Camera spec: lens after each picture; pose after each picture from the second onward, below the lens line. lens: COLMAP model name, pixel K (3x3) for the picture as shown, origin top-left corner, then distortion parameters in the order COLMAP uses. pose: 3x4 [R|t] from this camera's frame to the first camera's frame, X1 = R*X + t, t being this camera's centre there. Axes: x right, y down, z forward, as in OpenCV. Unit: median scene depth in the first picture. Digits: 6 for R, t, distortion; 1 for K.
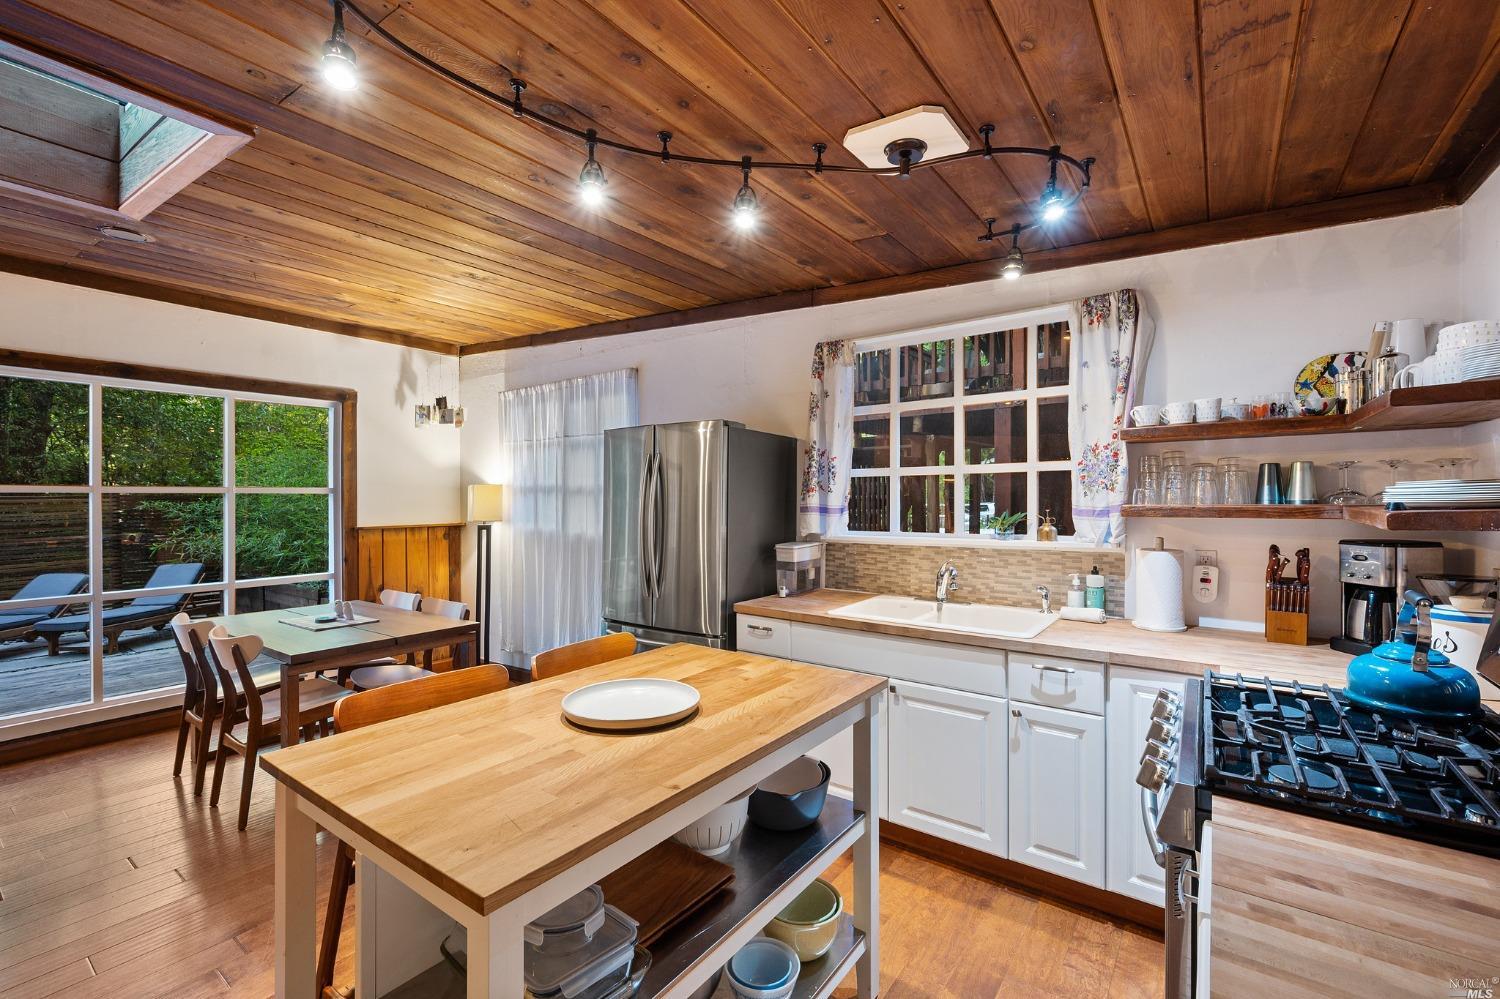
lens RADIAL K [[650.4, 0, 743.7], [0, 650.4, 504.4], [0, 0, 1]] dist [0.008211, -0.000479]
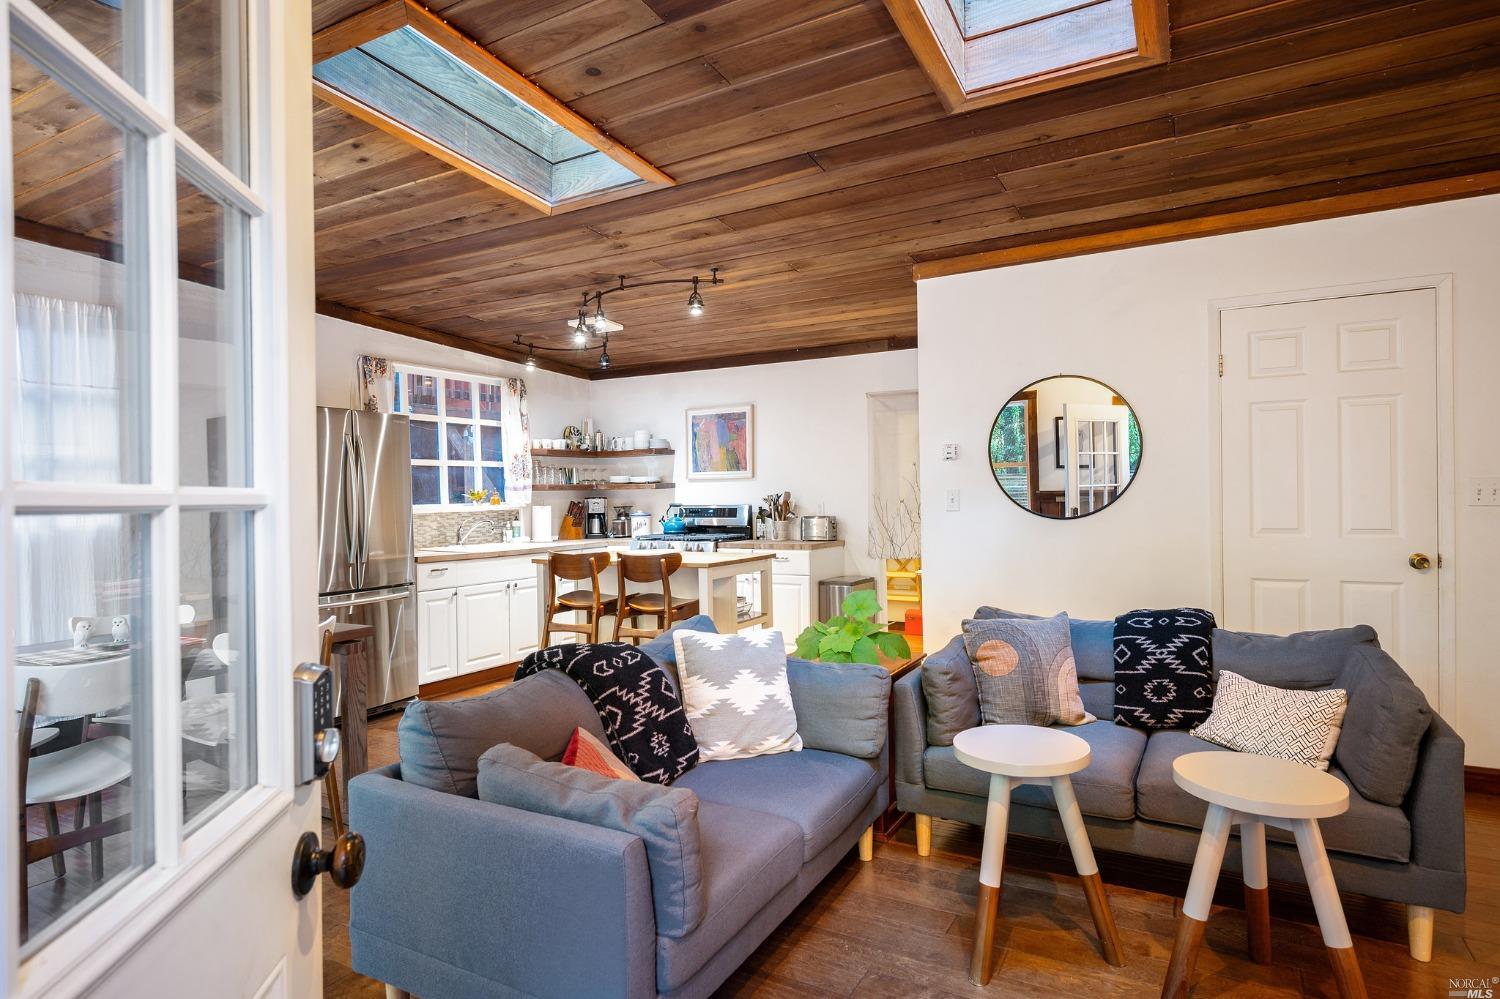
lens RADIAL K [[811.2, 0, 746.0], [0, 811.2, 507.4], [0, 0, 1]] dist [0.015142, -0.000023]
pose [[-0.126701, -0.006762, 0.991918, -1.761508], [0.029506, 0.999509, 0.010583, 0.055690], [-0.991502, 0.030608, -0.126439, 0.554670]]
